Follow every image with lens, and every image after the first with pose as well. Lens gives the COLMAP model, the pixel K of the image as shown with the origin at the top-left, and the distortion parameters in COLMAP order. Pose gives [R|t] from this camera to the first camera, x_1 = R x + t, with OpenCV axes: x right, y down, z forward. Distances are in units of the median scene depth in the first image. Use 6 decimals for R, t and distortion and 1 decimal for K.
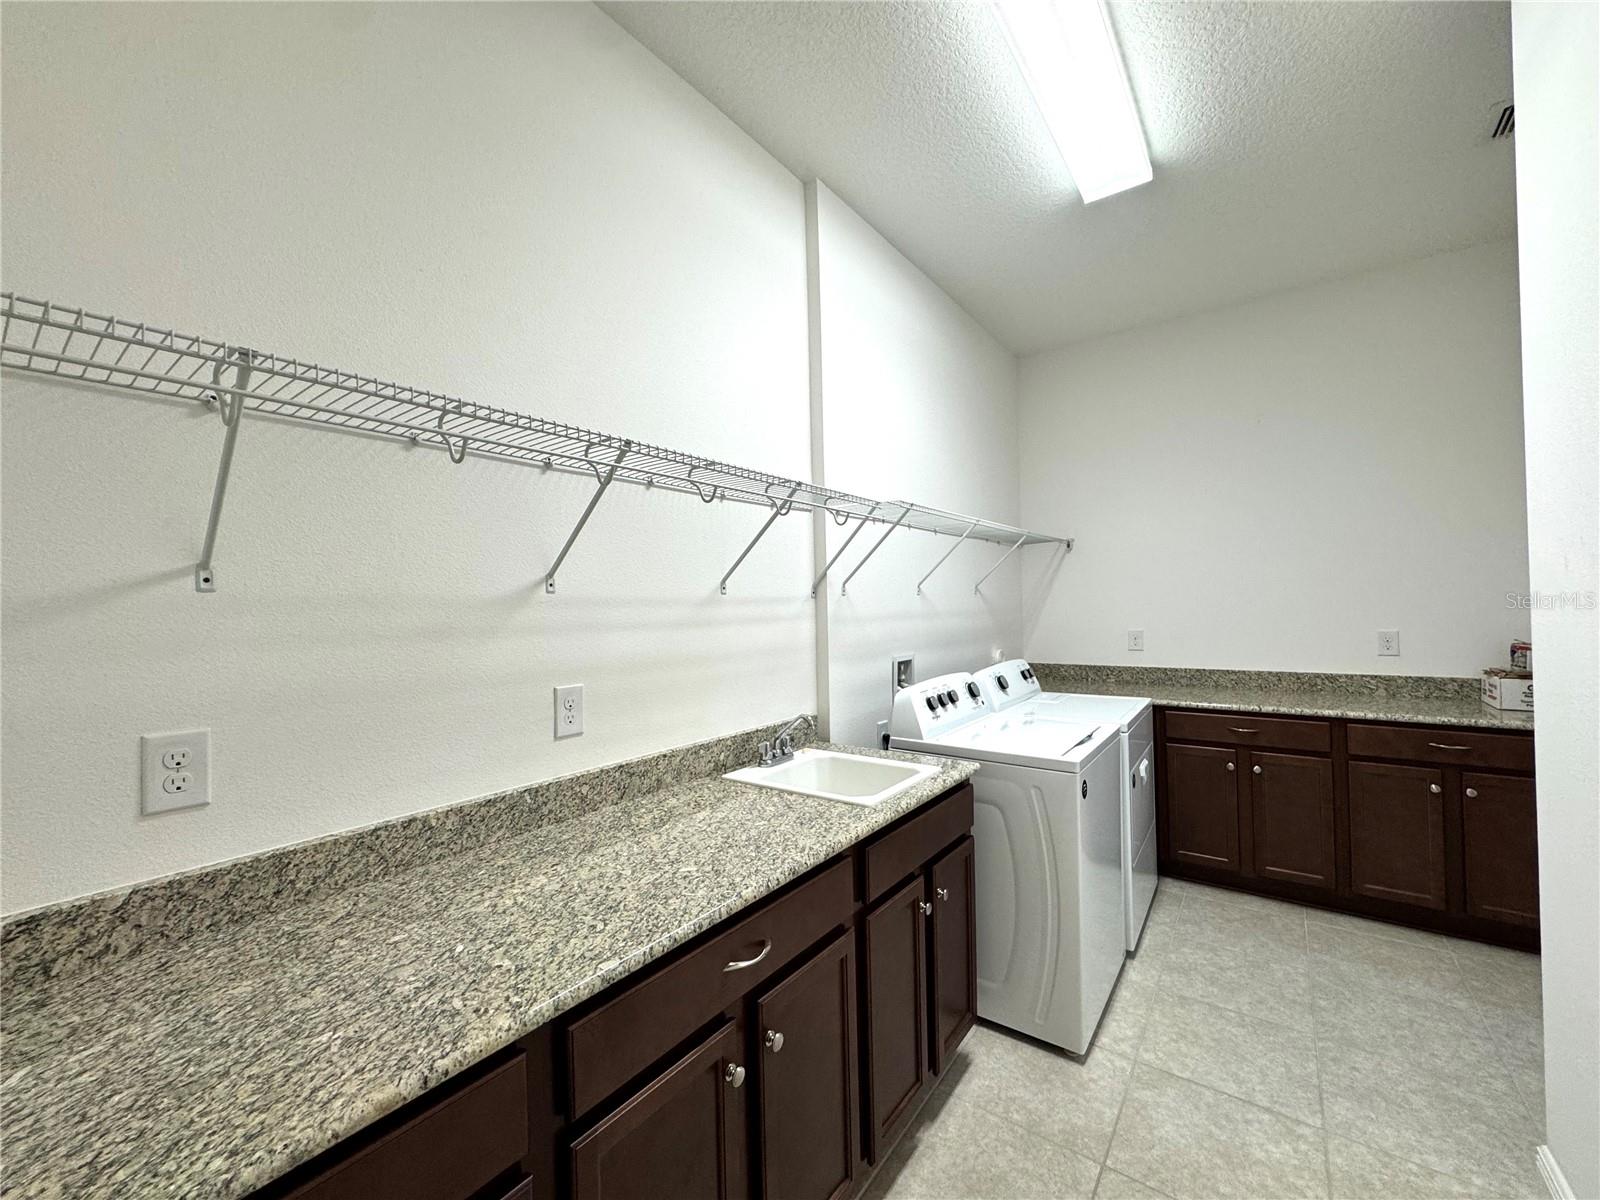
lens RADIAL K [[640.8, 0, 798.9], [0, 640.8, 598.8], [0, 0, 1]] dist [-0.003763, 0.000482]
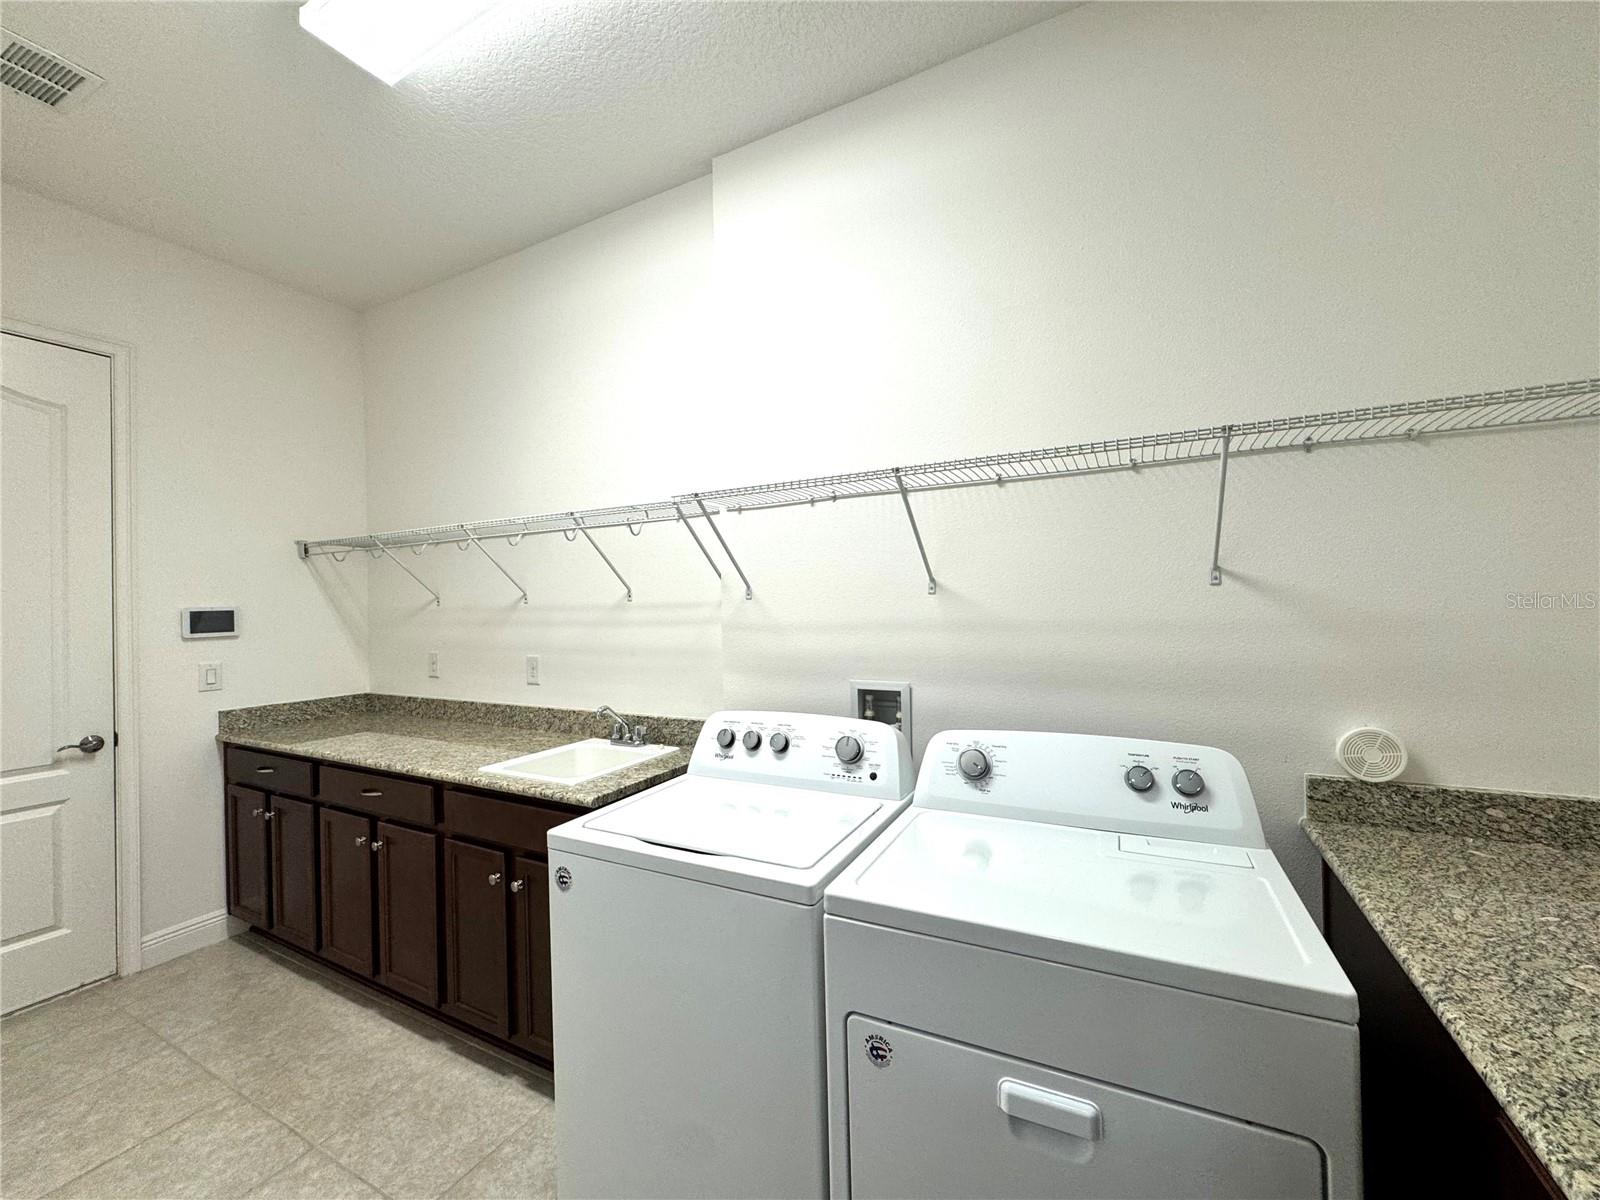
lens RADIAL K [[640.8, 0, 798.9], [0, 640.8, 598.8], [0, 0, 1]] dist [-0.003763, 0.000482]
pose [[0.152747, 0.007023, -0.988240, 1.390153], [0.024933, 0.999629, 0.010957, -0.020630], [0.987951, -0.026314, 0.152516, 1.352034]]
